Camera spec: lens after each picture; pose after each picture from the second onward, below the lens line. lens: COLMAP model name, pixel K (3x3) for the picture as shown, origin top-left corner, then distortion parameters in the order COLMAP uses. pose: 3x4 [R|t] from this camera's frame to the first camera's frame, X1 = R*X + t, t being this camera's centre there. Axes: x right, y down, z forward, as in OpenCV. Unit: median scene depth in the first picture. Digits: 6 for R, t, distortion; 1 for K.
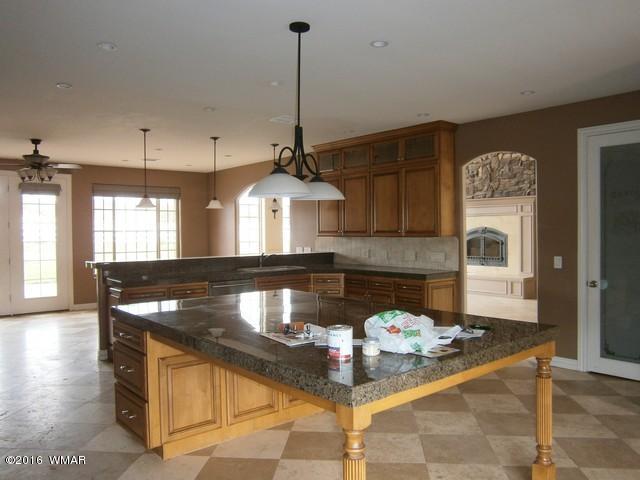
lens RADIAL K [[502.5, 0, 314.0], [0, 502.5, 238.5], [0, 0, 1]] dist [-0.045853, 0.020257]
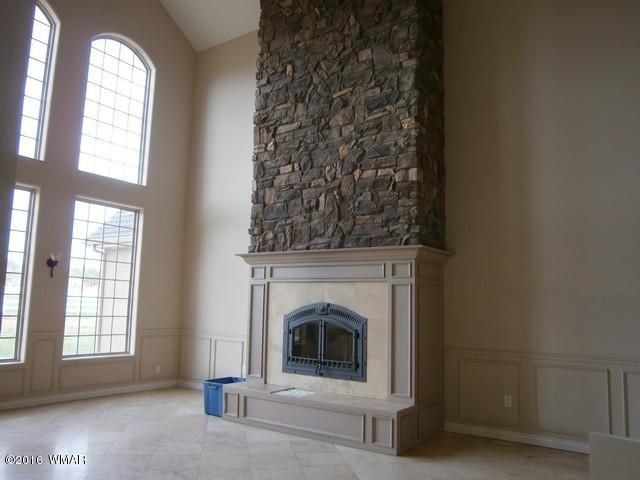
lens RADIAL K [[502.5, 0, 321.6], [0, 502.5, 237.7], [0, 0, 1]] dist [-0.045853, 0.020257]
pose [[0.957881, 0.070017, 0.278497, 0.195158], [-0.028958, 0.988428, -0.148900, -0.012882], [-0.285700, 0.134564, 0.948824, 0.517902]]
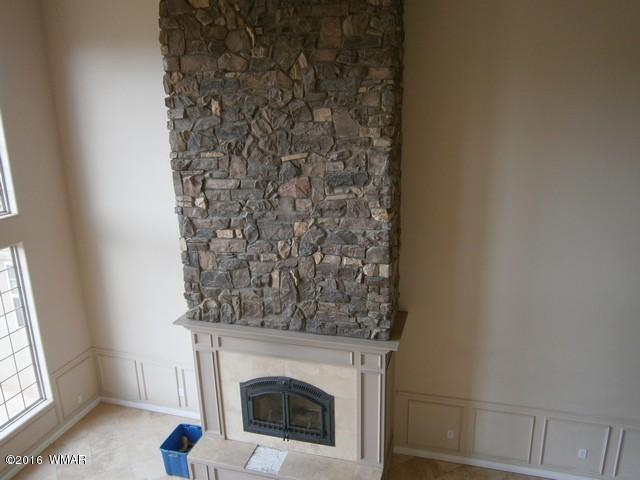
lens RADIAL K [[502.5, 0, 323.1], [0, 502.5, 236.2], [0, 0, 1]] dist [-0.045853, 0.020257]
pose [[0.816990, -0.159346, 0.554199, 0.108155], [0.021663, 0.968866, 0.246637, -0.321397], [-0.576245, -0.189494, 0.795005, 0.628233]]
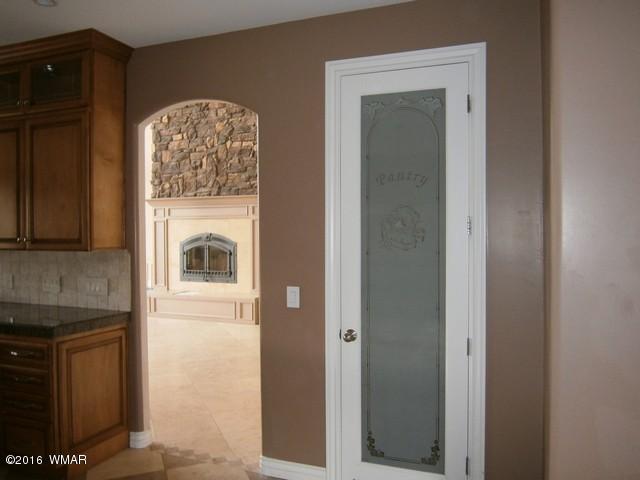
lens RADIAL K [[502.5, 0, 315.8], [0, 502.5, 235.7], [0, 0, 1]] dist [-0.045853, 0.020257]
pose [[0.879244, 0.006377, 0.476330, 0.121212], [0.001493, 0.999869, -0.016142, -0.006061], [-0.476370, 0.014904, 0.879118, 0.244307]]
